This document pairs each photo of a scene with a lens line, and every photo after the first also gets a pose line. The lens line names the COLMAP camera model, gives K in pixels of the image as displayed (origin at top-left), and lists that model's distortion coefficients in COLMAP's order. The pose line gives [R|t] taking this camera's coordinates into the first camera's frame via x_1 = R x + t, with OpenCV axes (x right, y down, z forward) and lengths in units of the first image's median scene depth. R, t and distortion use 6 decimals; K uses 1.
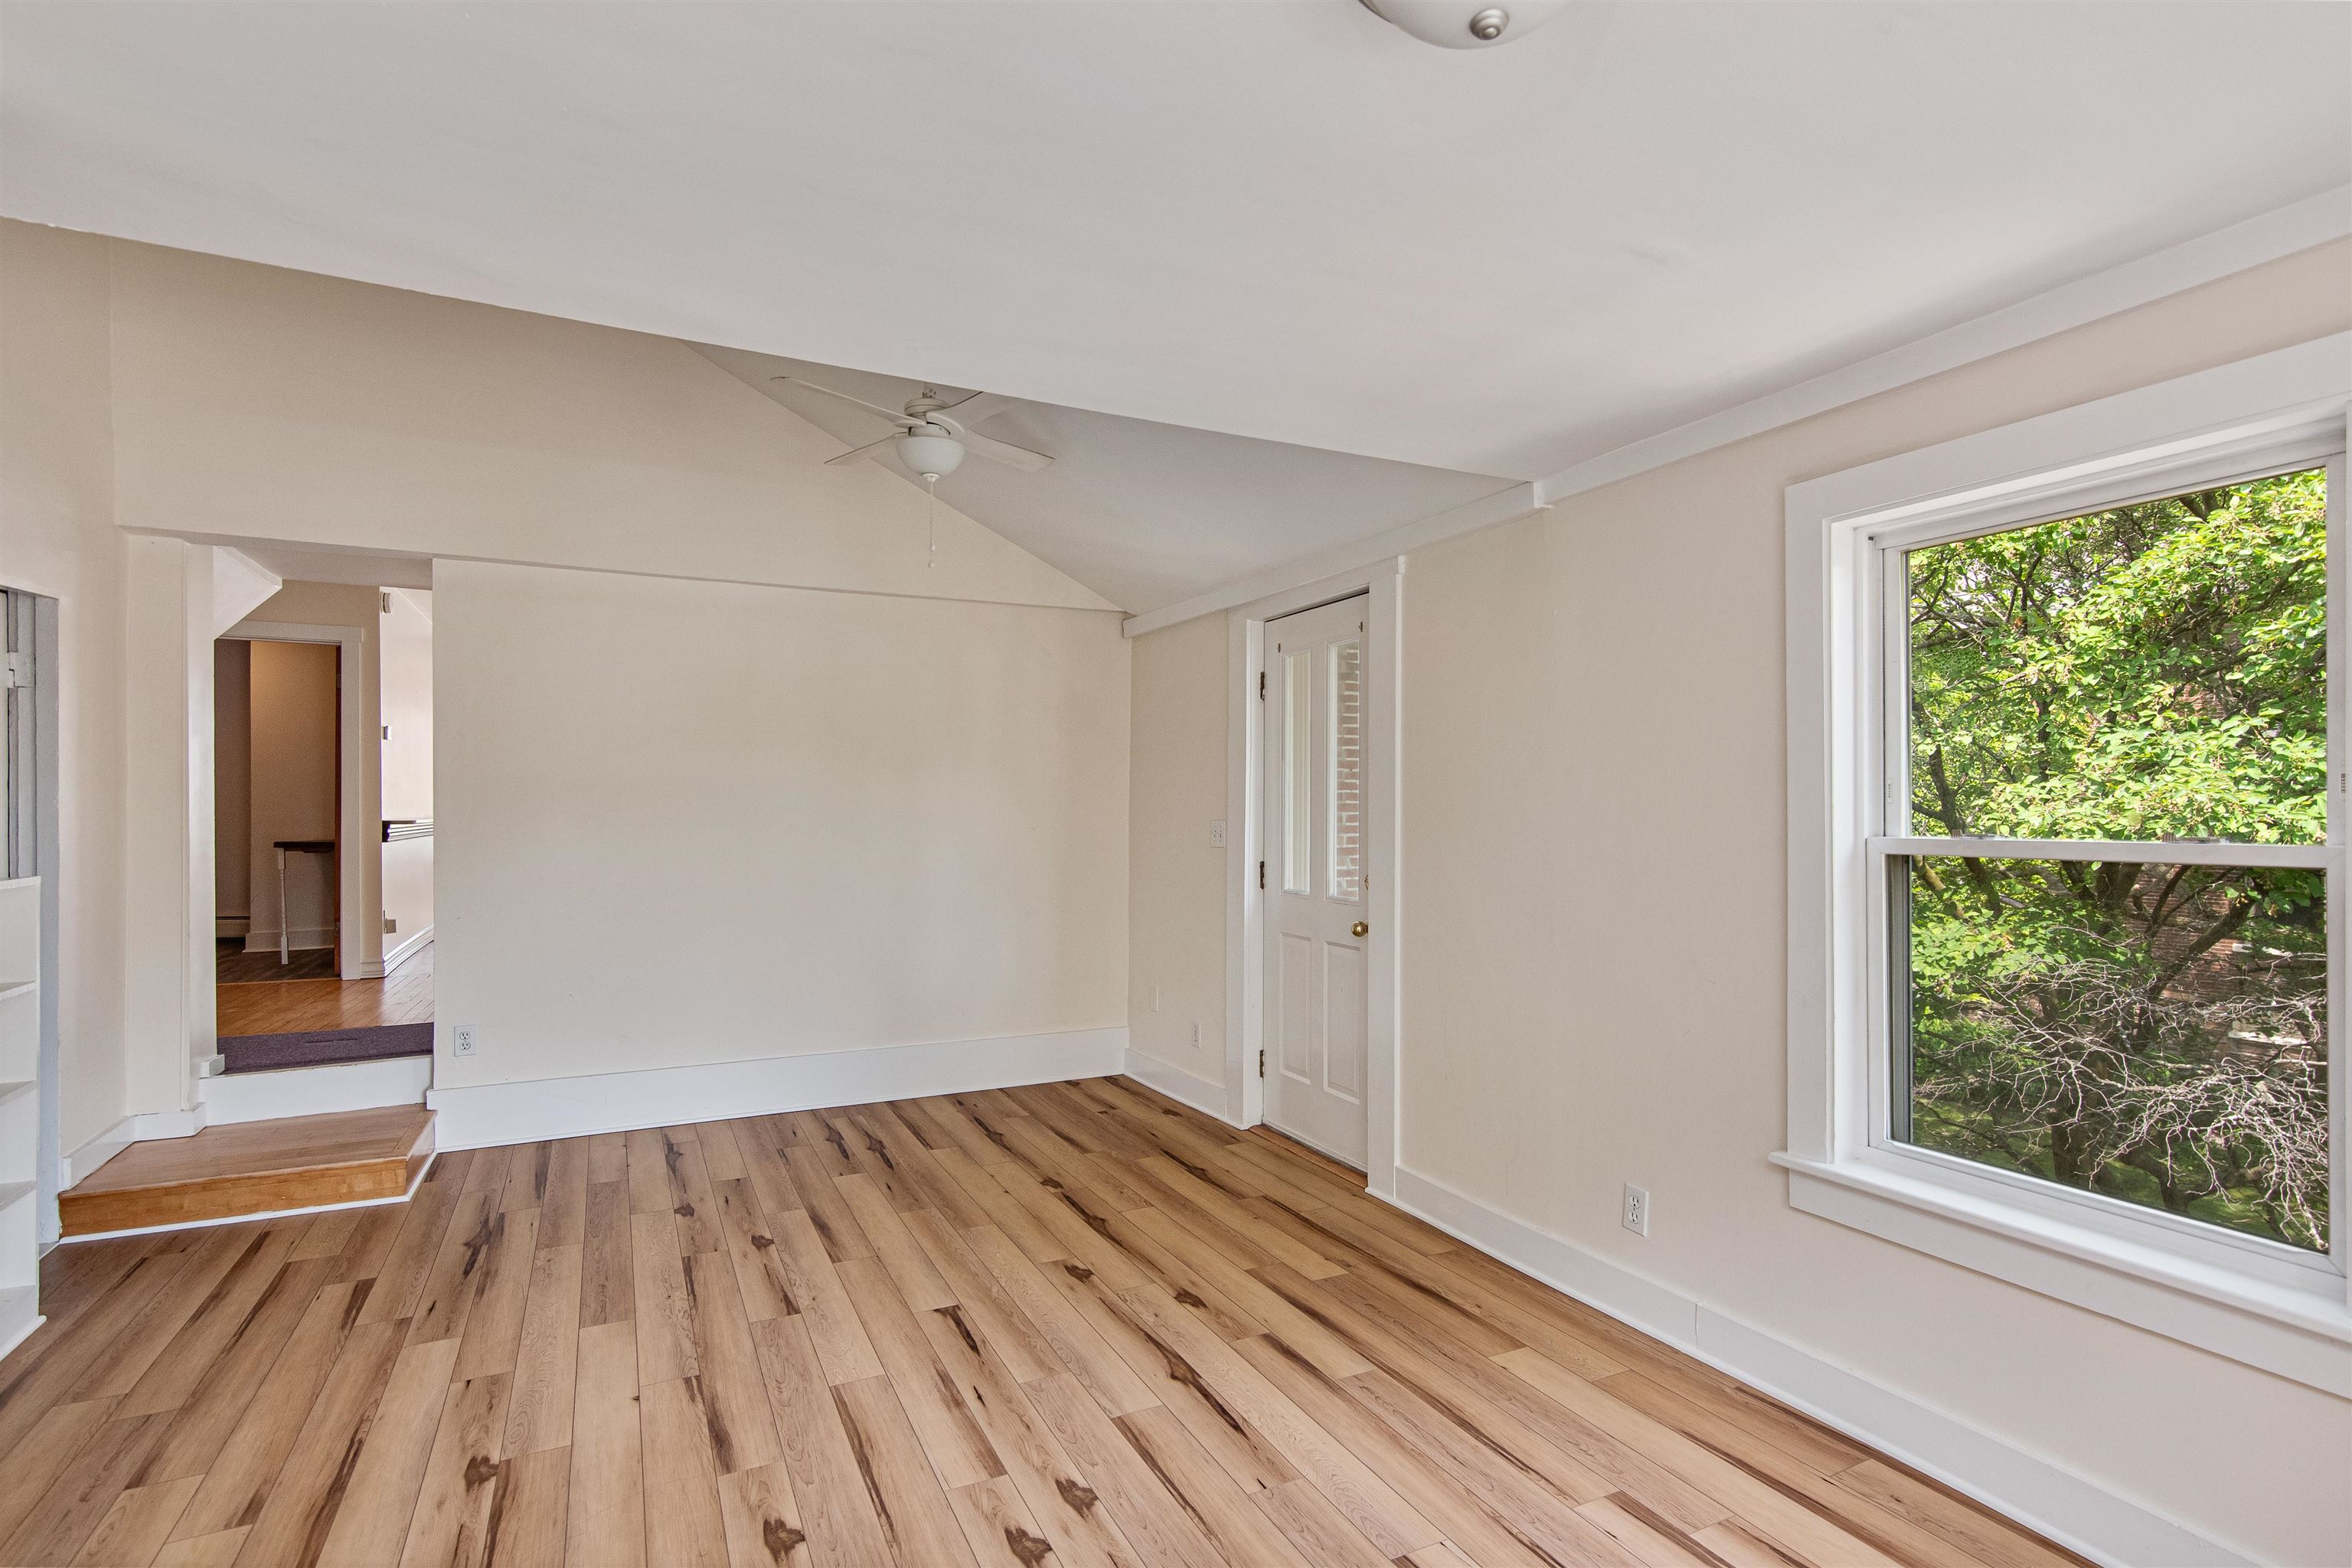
lens RADIAL K [[1172.2, 0, 1183.4], [0, 1172.2, 808.6], [0, 0, 1]] dist [0.001763, 0.000318]
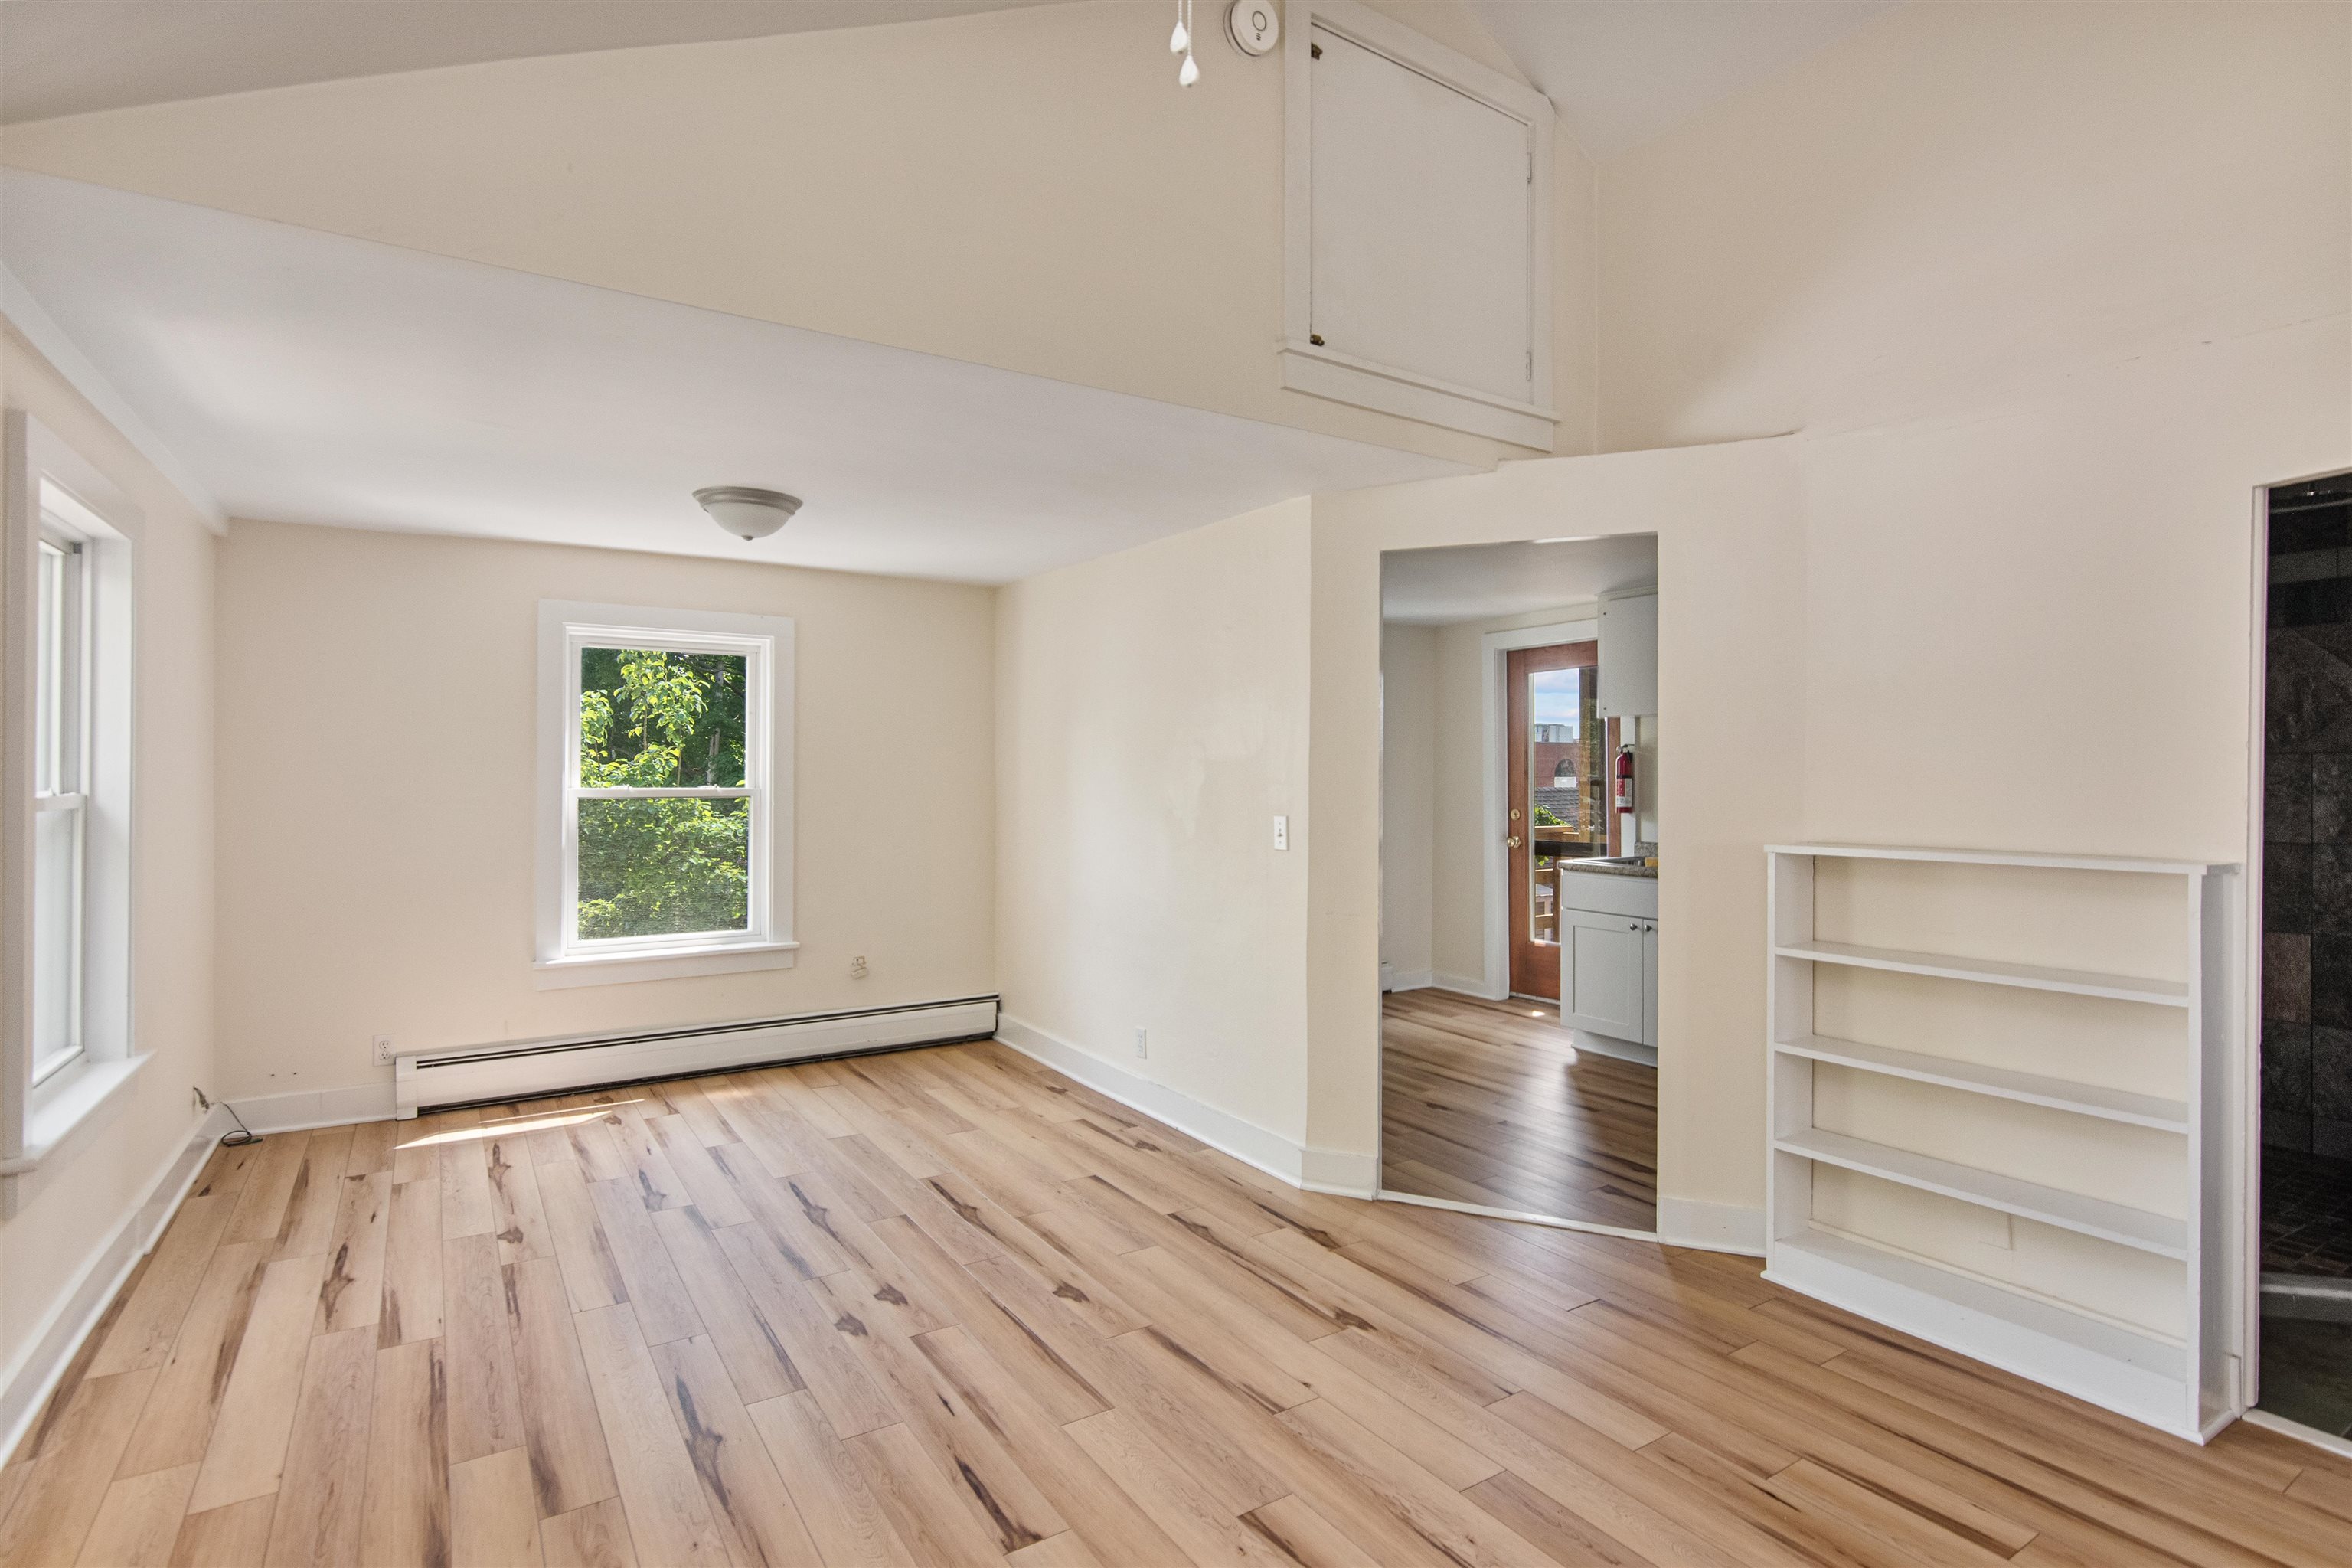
lens RADIAL K [[1139.9, 0, 1173.2], [0, 1139.9, 780.8], [0, 0, 1]] dist [0.000211, 0.001295]
pose [[-0.992850, -0.002472, -0.119345, -0.236276], [-0.002895, 0.999990, 0.003372, 0.001850], [0.119335, 0.003694, -0.992847, 1.860147]]
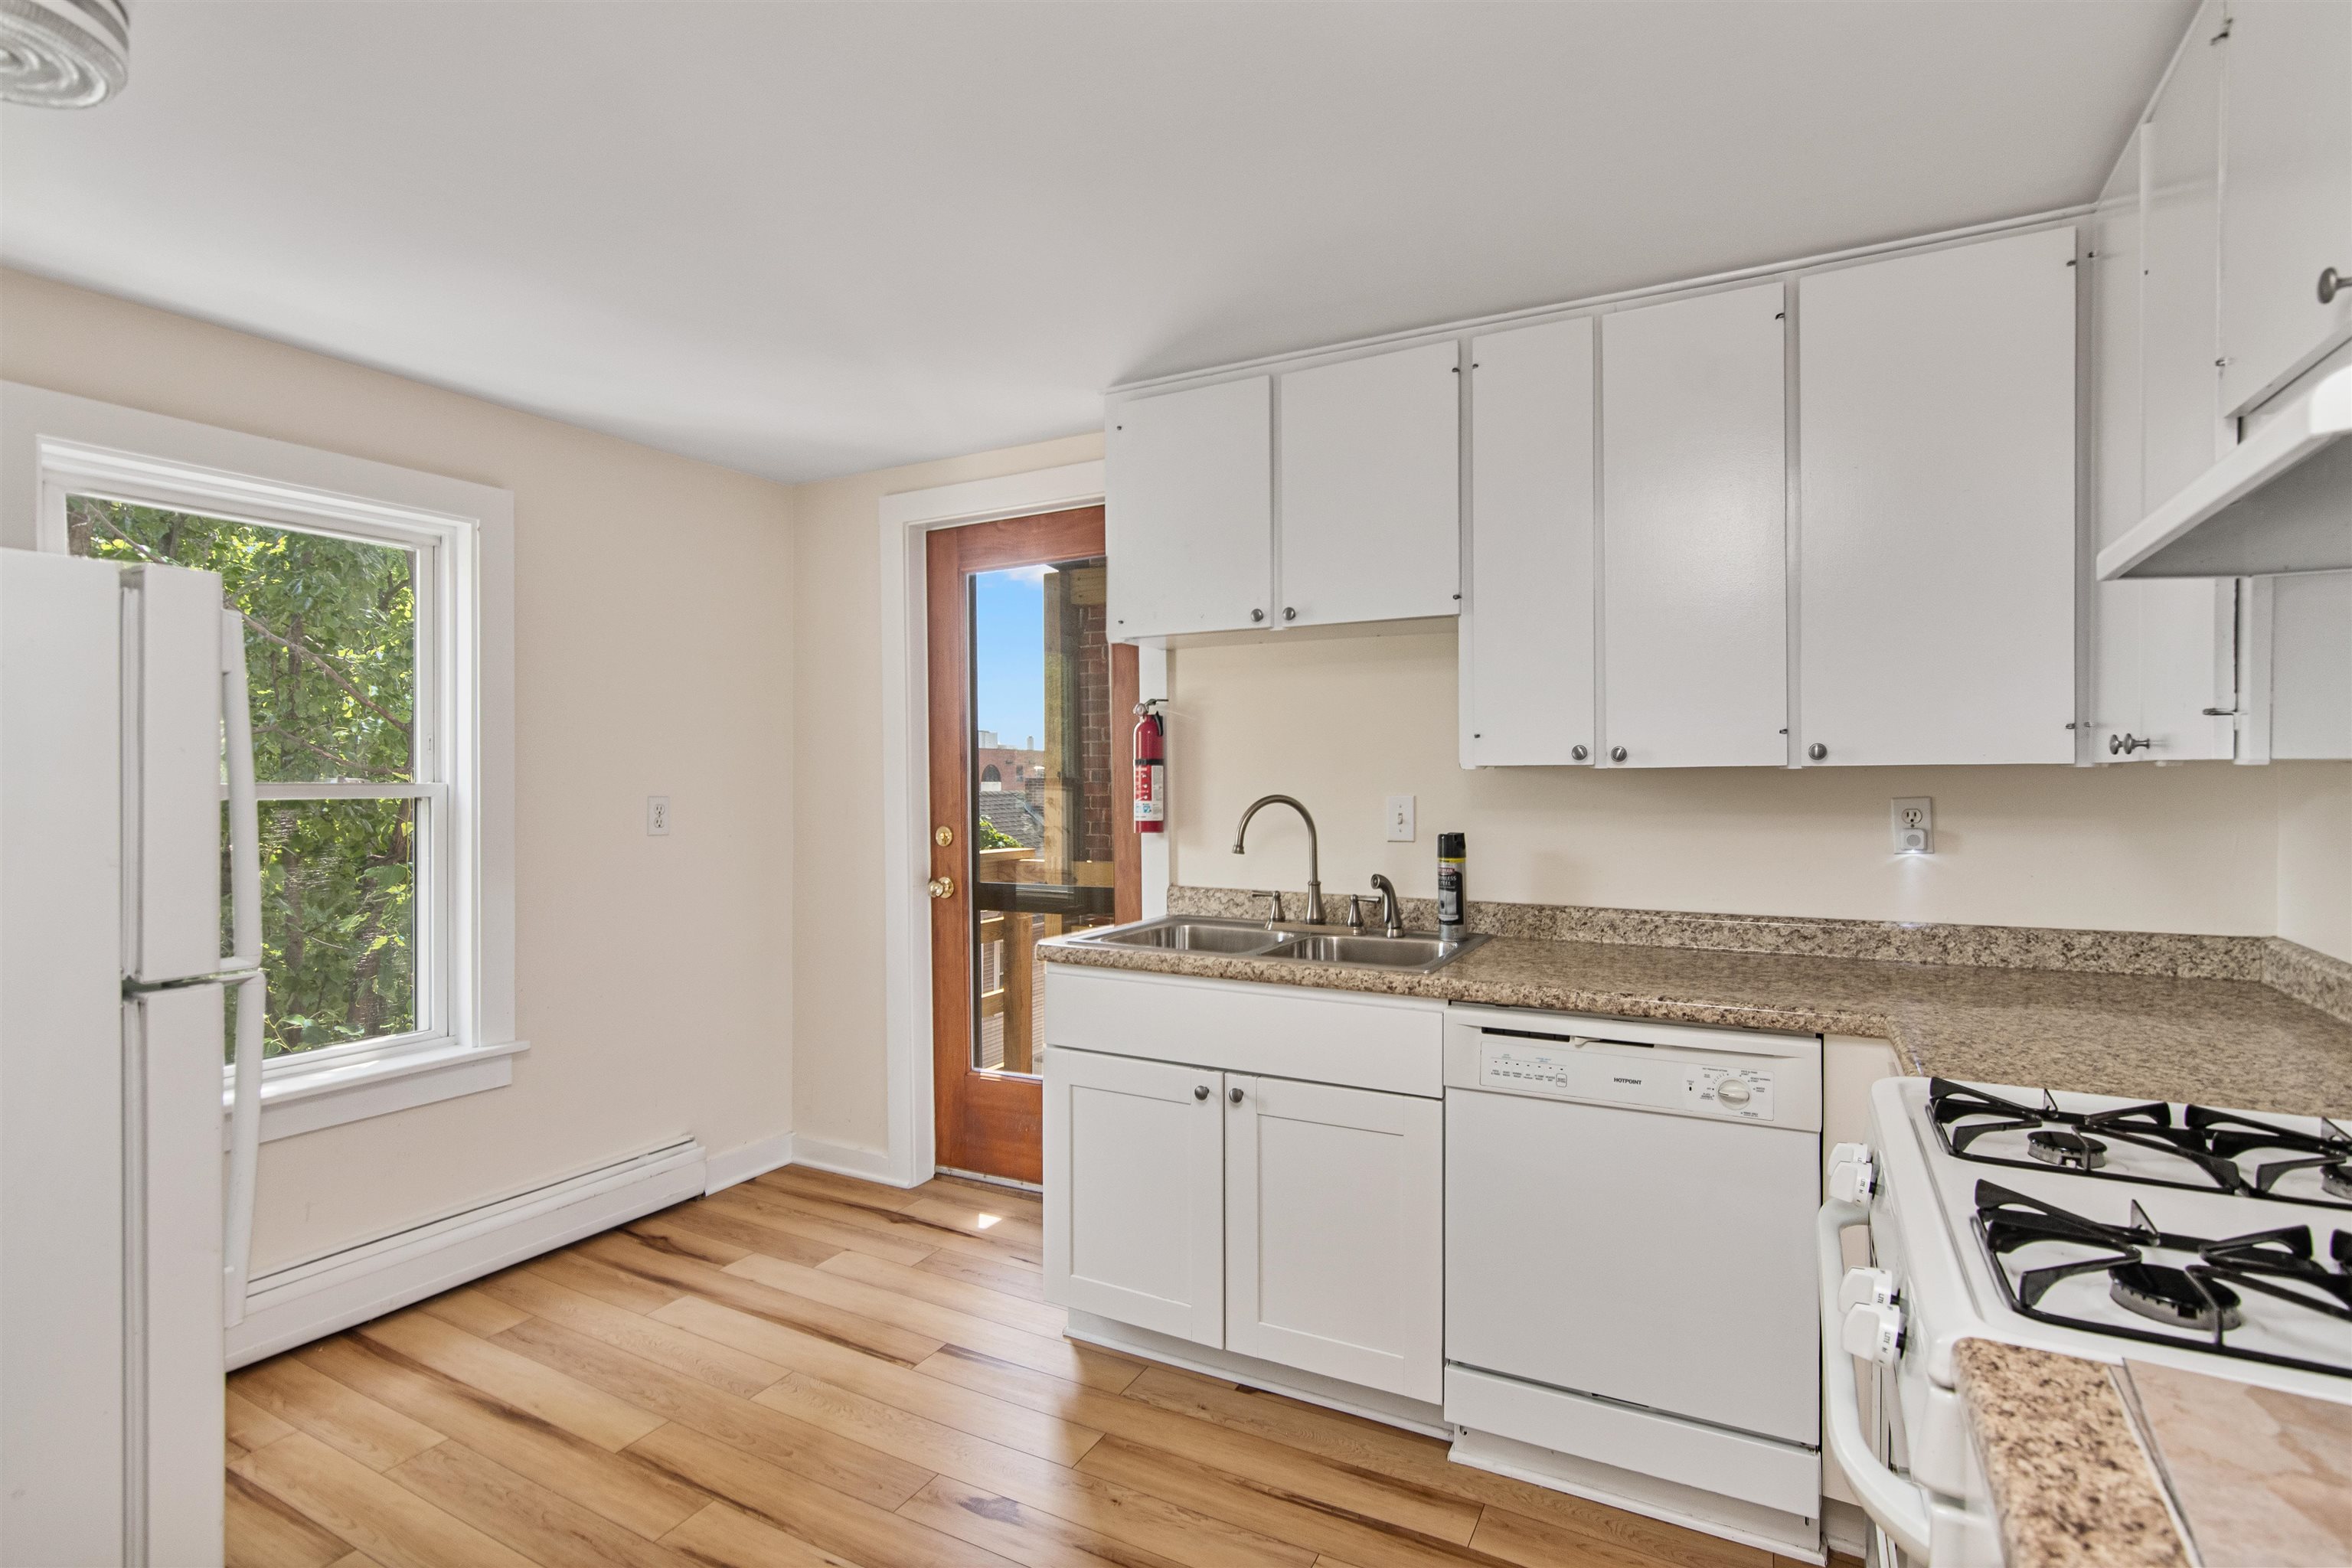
lens RADIAL K [[1139.9, 0, 1173.2], [0, 1139.9, 780.8], [0, 0, 1]] dist [0.000211, 0.001295]
pose [[-0.818641, 0.002968, -0.574299, -0.741823], [0.002216, 0.999996, 0.002008, 0.015426], [0.574302, 0.000372, -0.818643, 0.694398]]
